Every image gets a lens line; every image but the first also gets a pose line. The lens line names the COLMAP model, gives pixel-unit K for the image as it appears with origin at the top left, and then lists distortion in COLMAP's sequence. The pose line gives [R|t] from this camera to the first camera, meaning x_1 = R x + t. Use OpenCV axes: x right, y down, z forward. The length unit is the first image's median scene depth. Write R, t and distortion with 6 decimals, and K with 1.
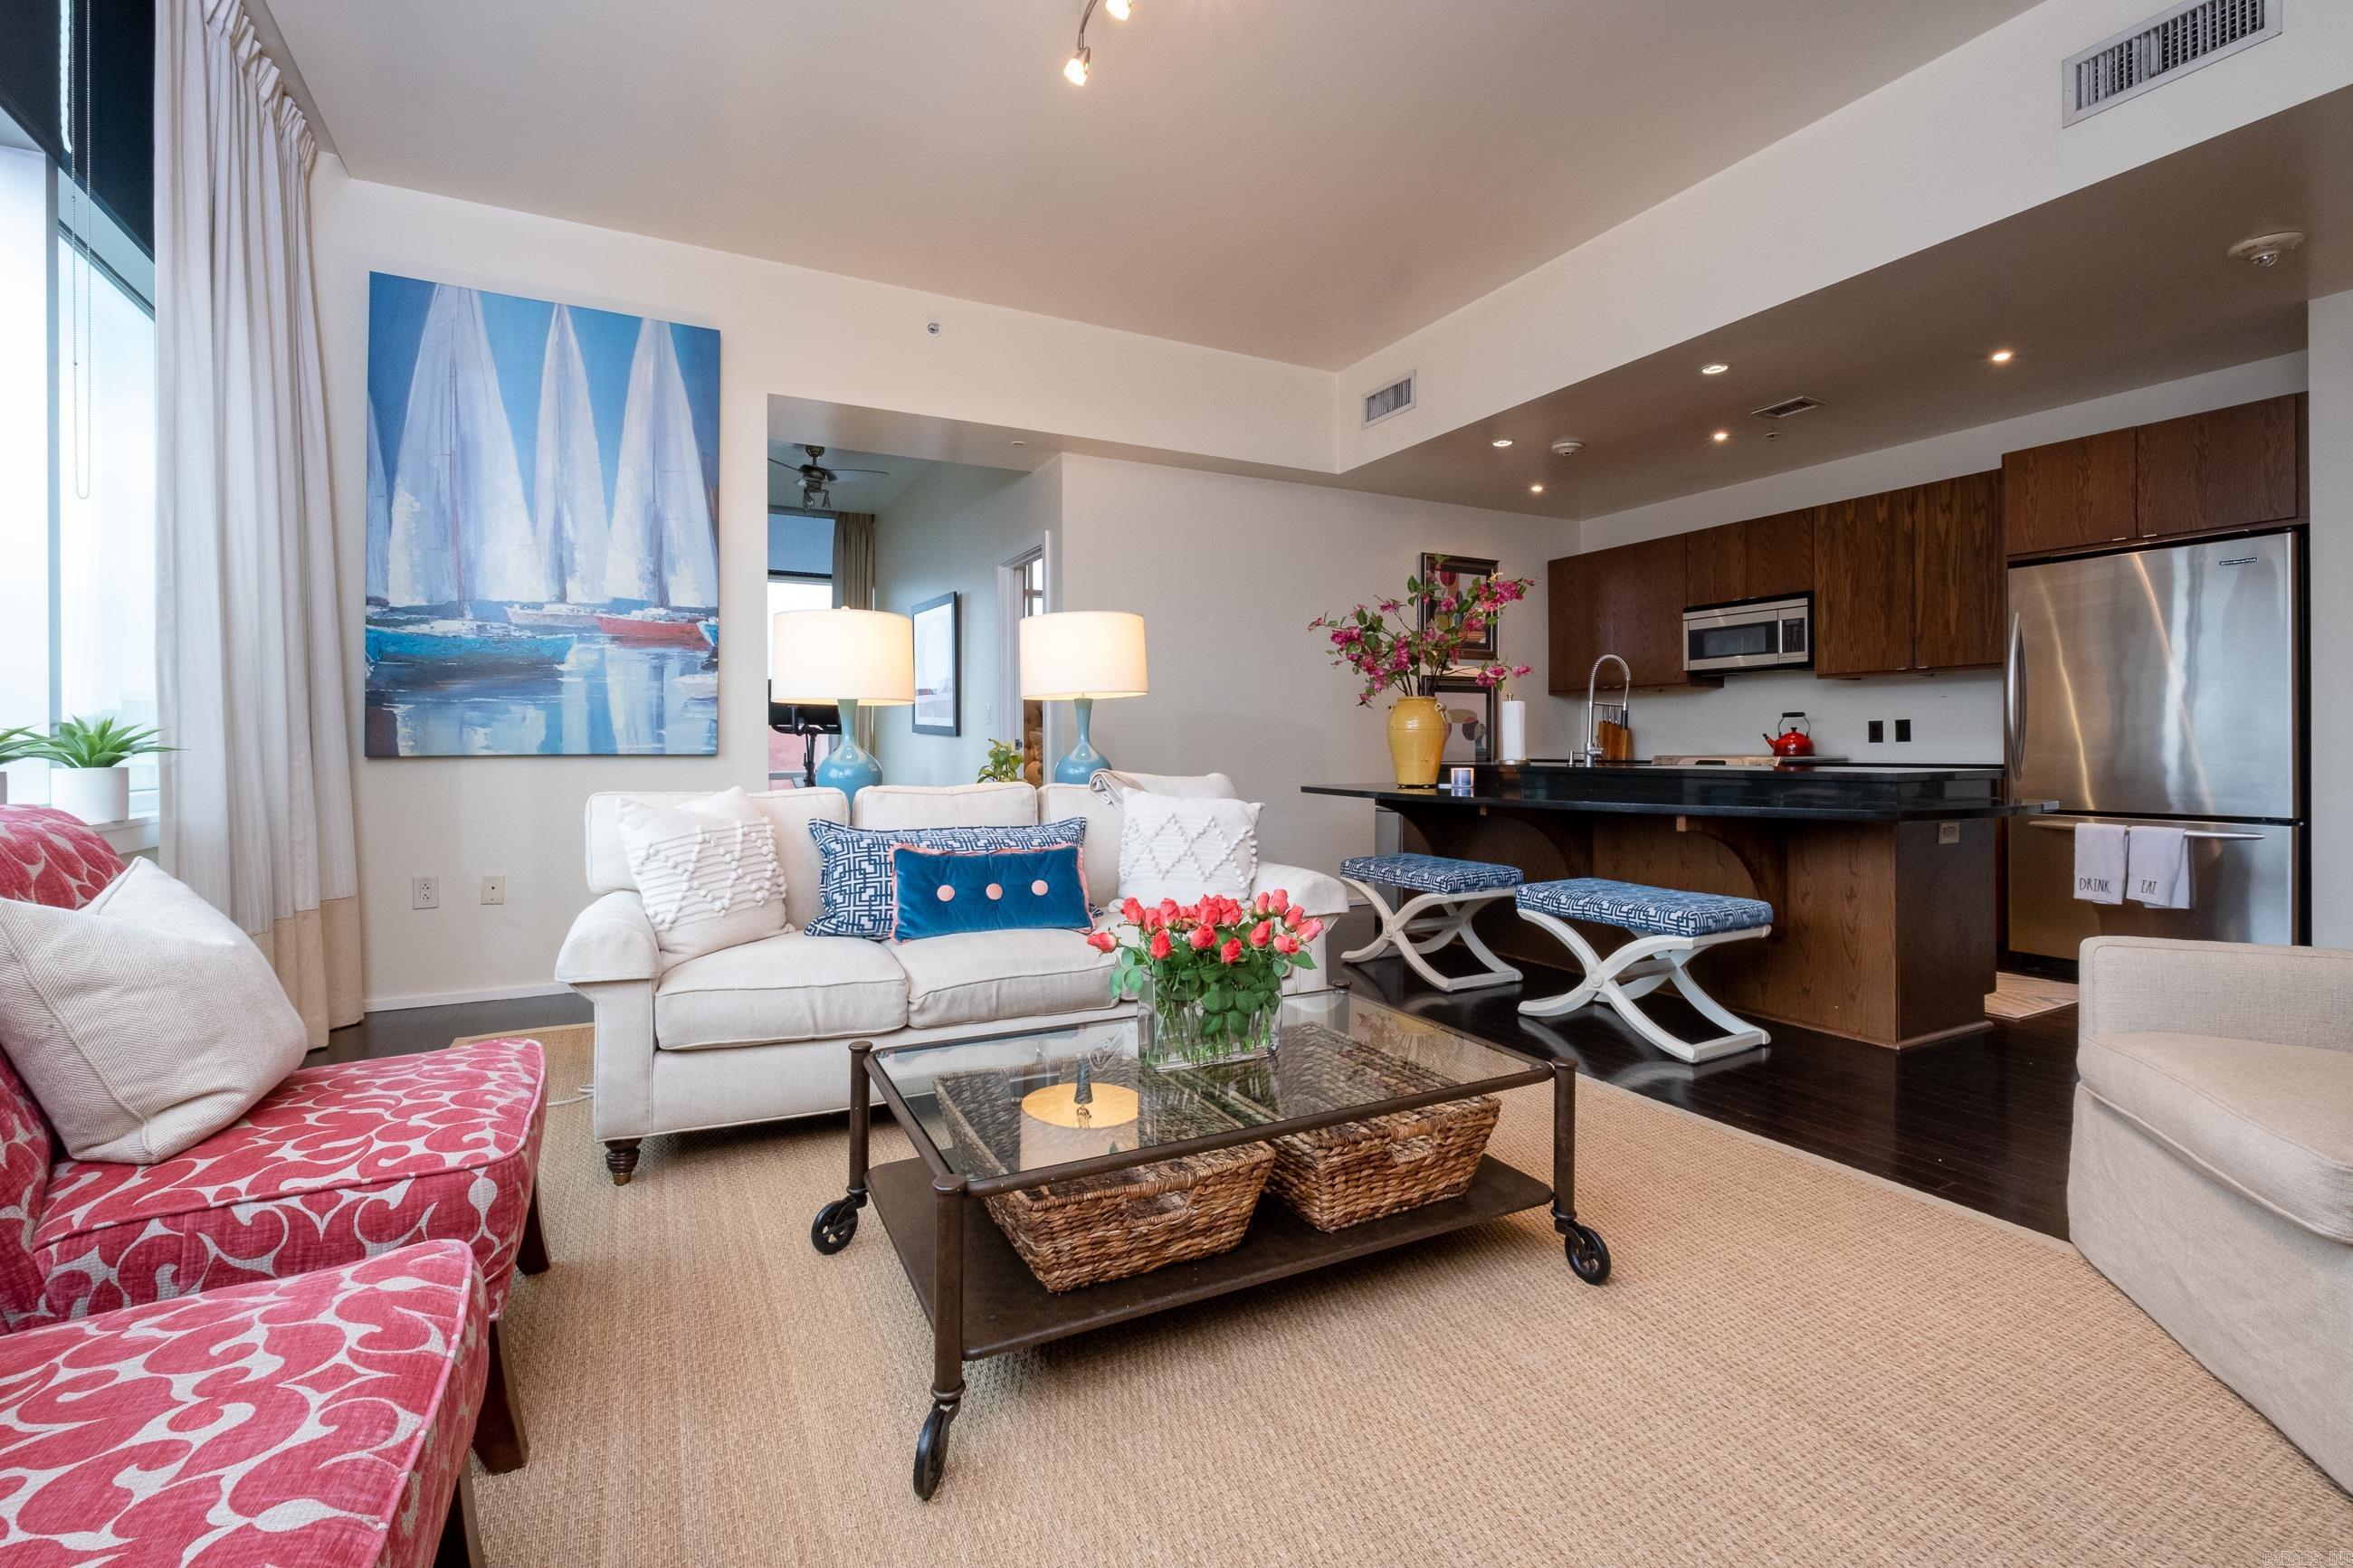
lens RADIAL K [[1040.3, 0, 1184.5], [0, 1040.3, 746.7], [0, 0, 1]] dist [0.000462, -0.000912]
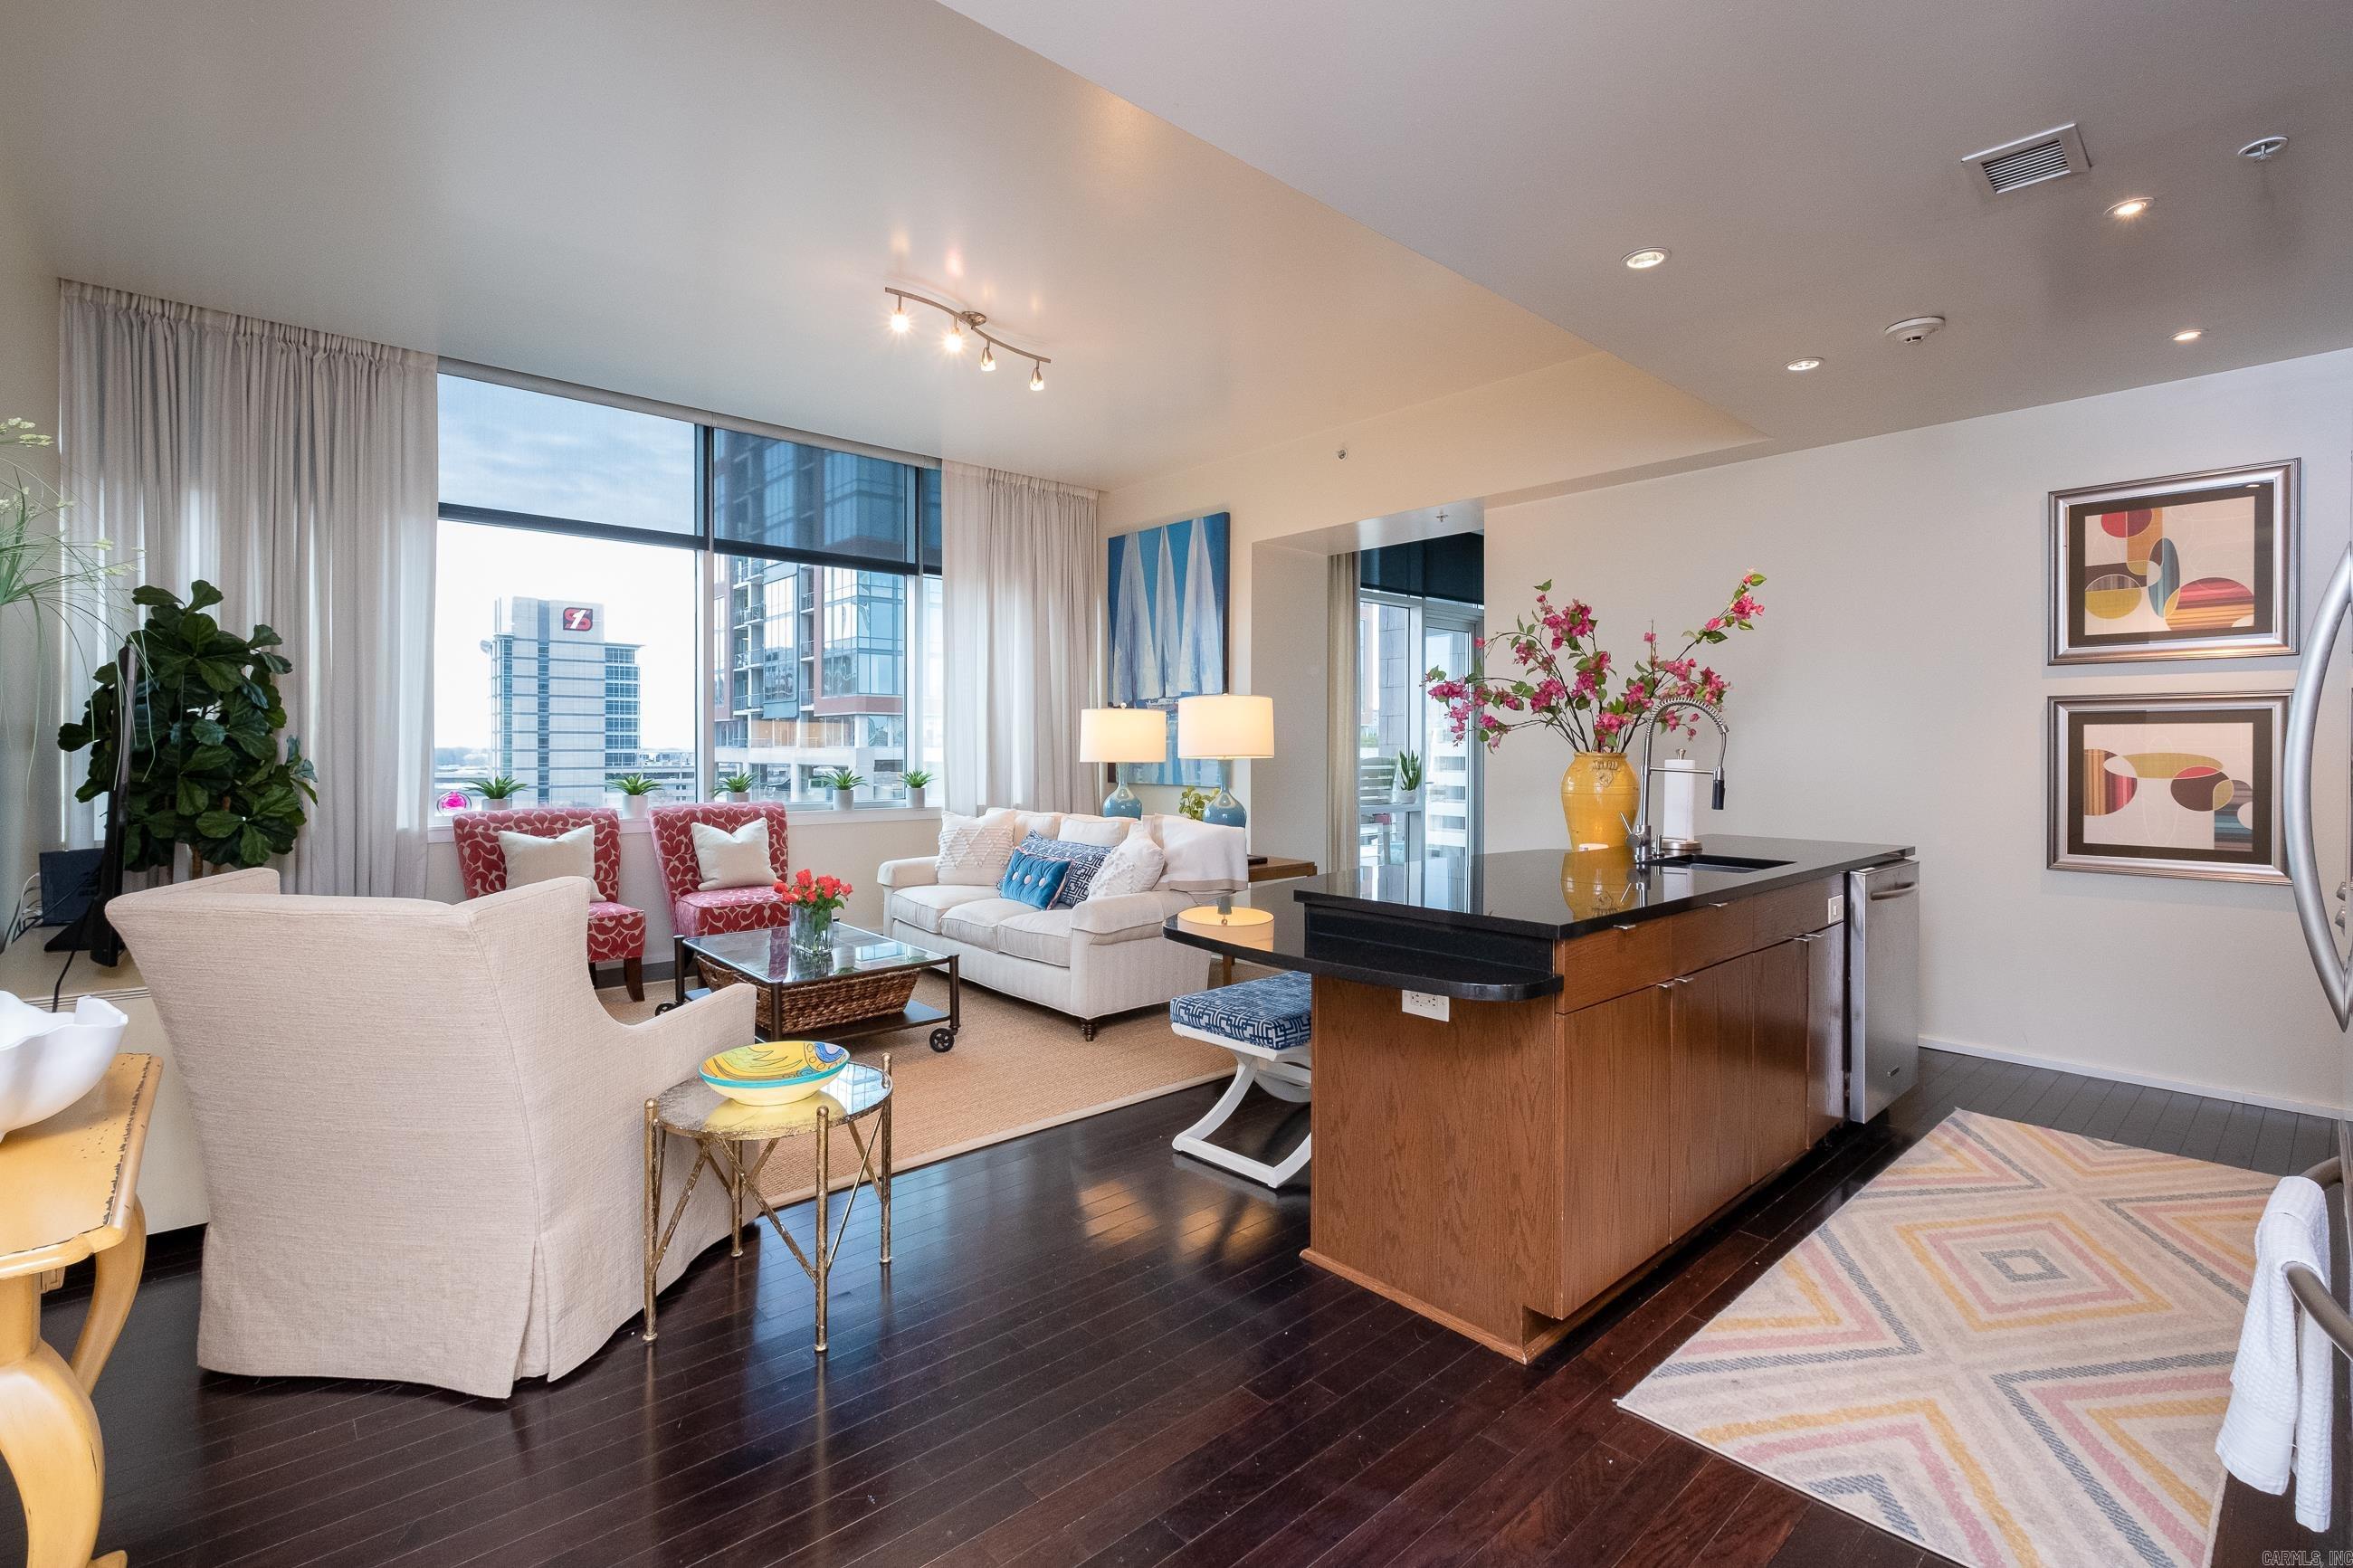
lens RADIAL K [[1057.9, 0, 1163.4], [0, 1057.9, 753.5], [0, 0, 1]] dist [-0.002337, -0.000550]
pose [[0.236918, 0.012896, -0.971444, 1.077812], [-0.005504, 0.999914, 0.011931, -0.062546], [0.971514, 0.002520, 0.236968, 0.552247]]
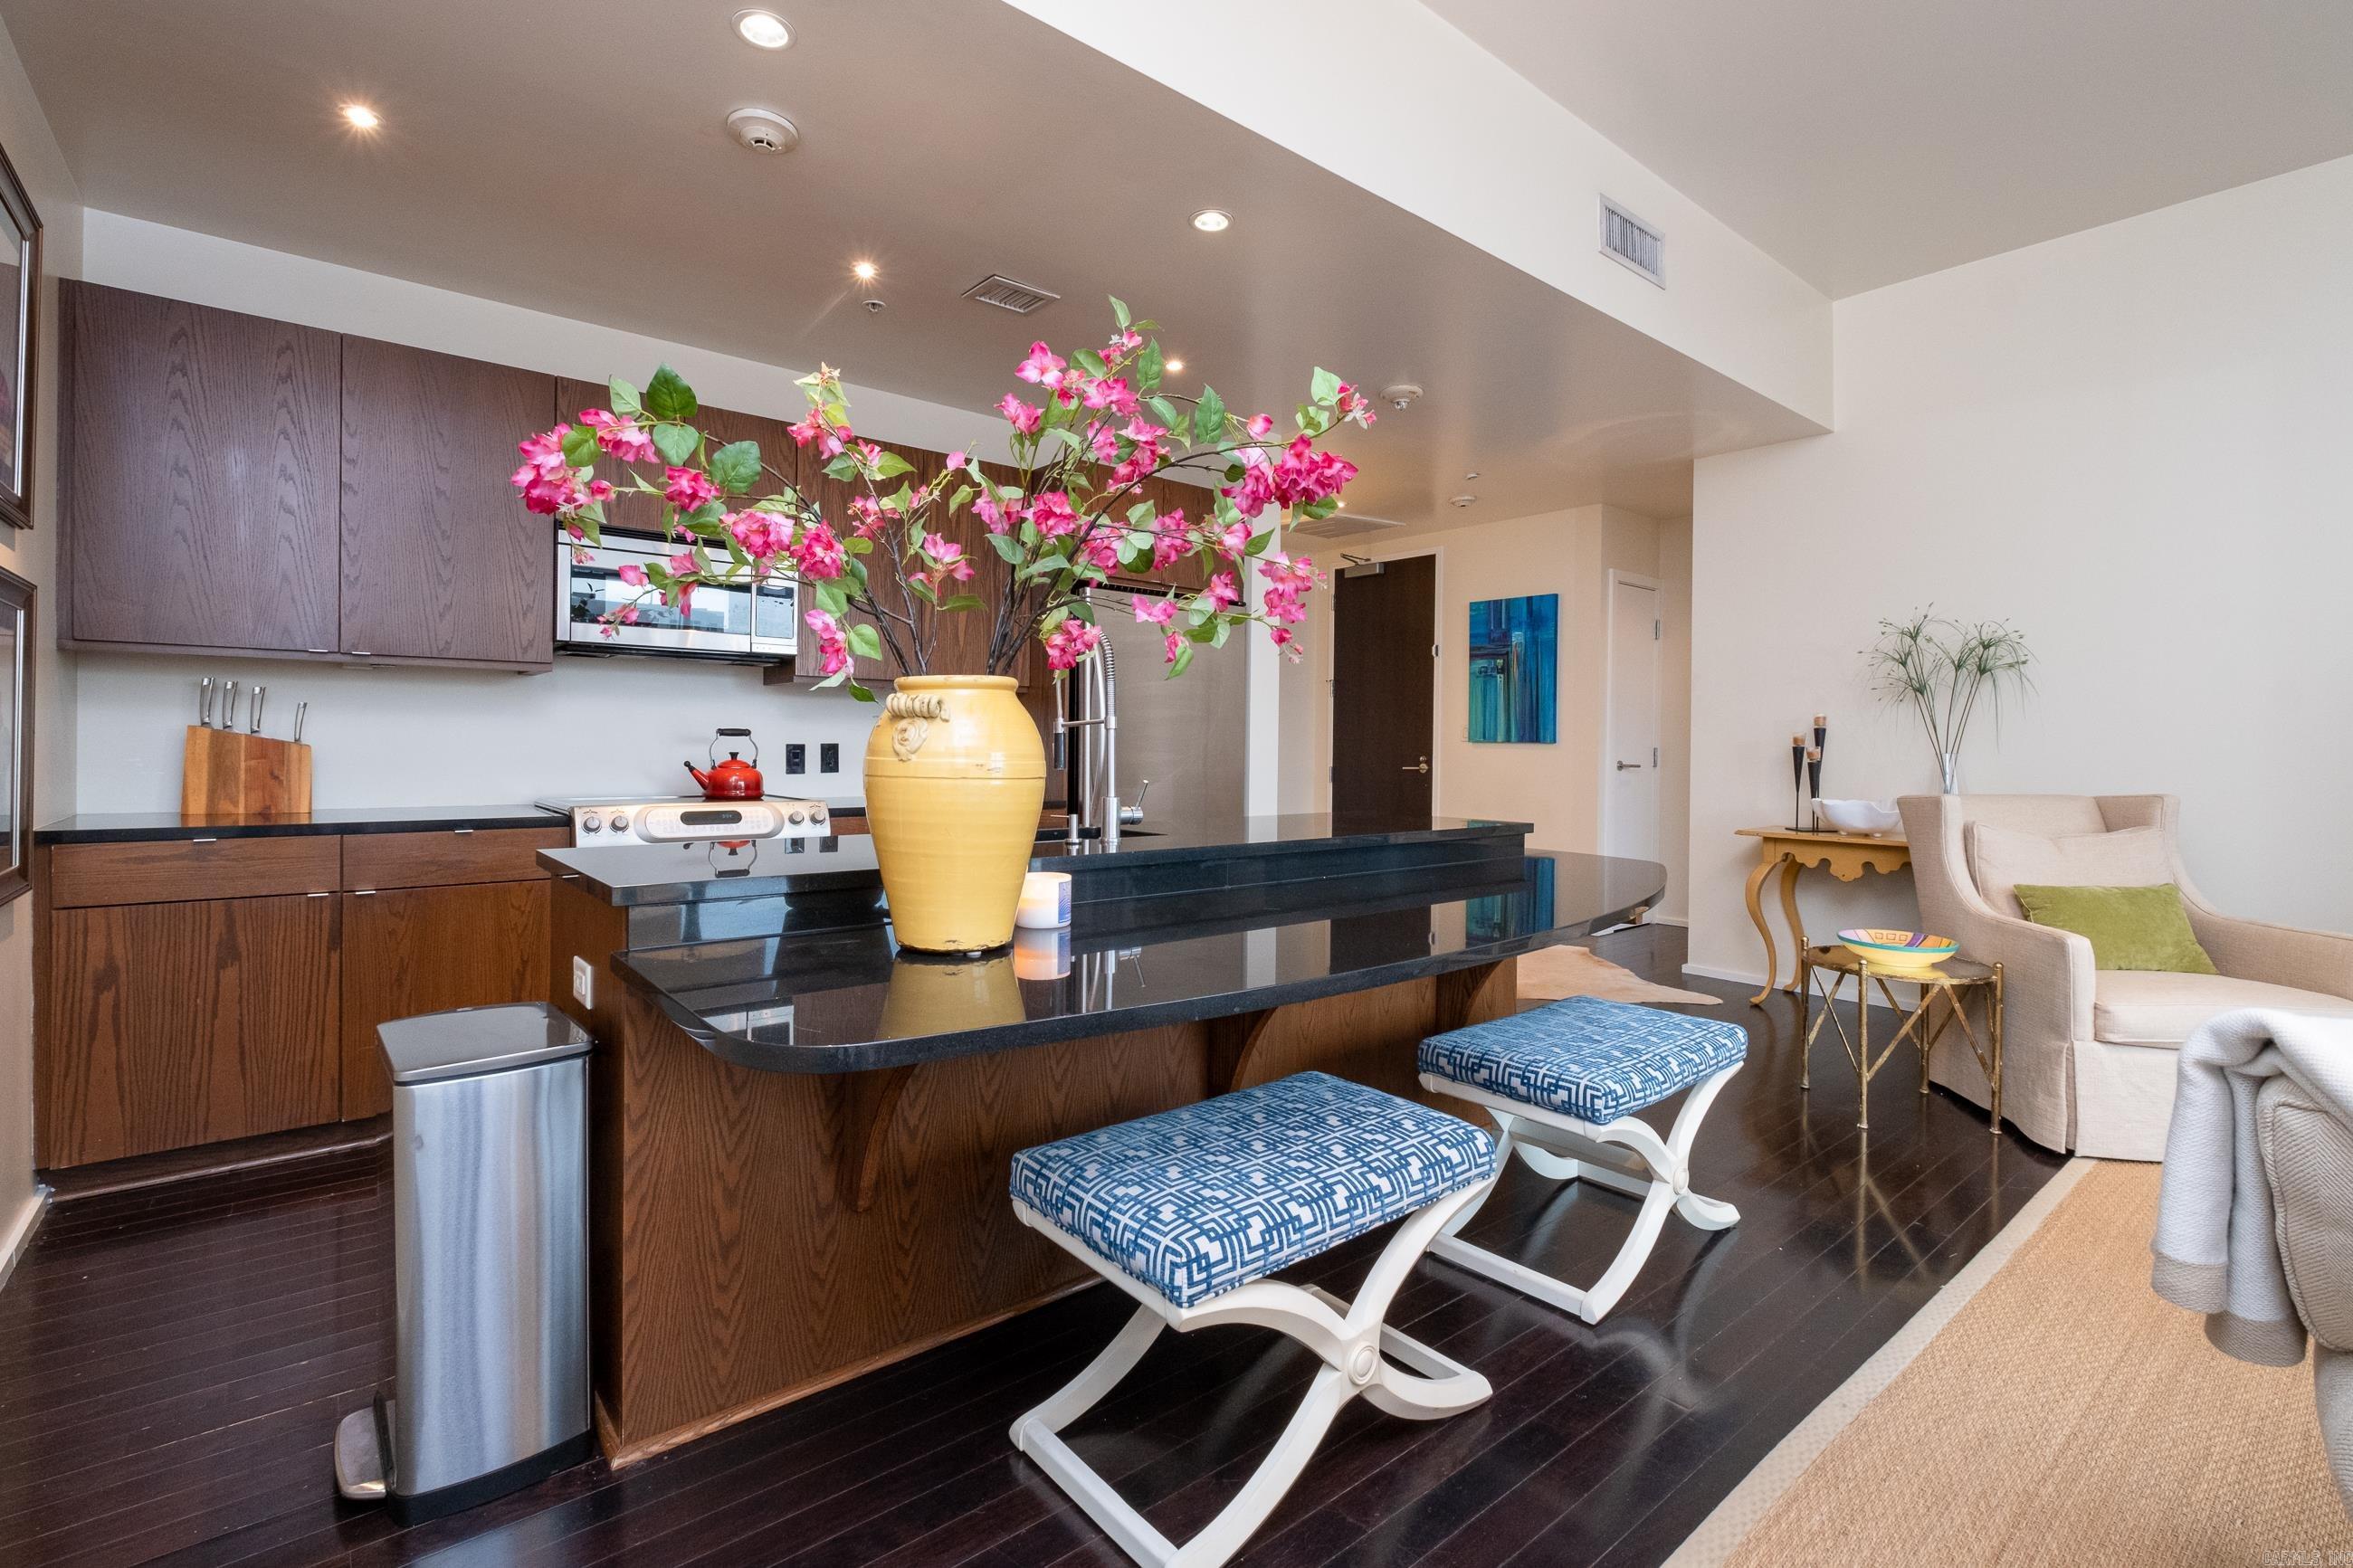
lens RADIAL K [[1057.1, 0, 1174.3], [0, 1057.1, 740.7], [0, 0, 1]] dist [-0.000762, 0.000136]
pose [[-0.190539, 0.006486, 0.981658, -0.115921], [-0.009587, 0.999918, -0.008467, -0.030182], [-0.981633, -0.011024, -0.190461, 1.113076]]
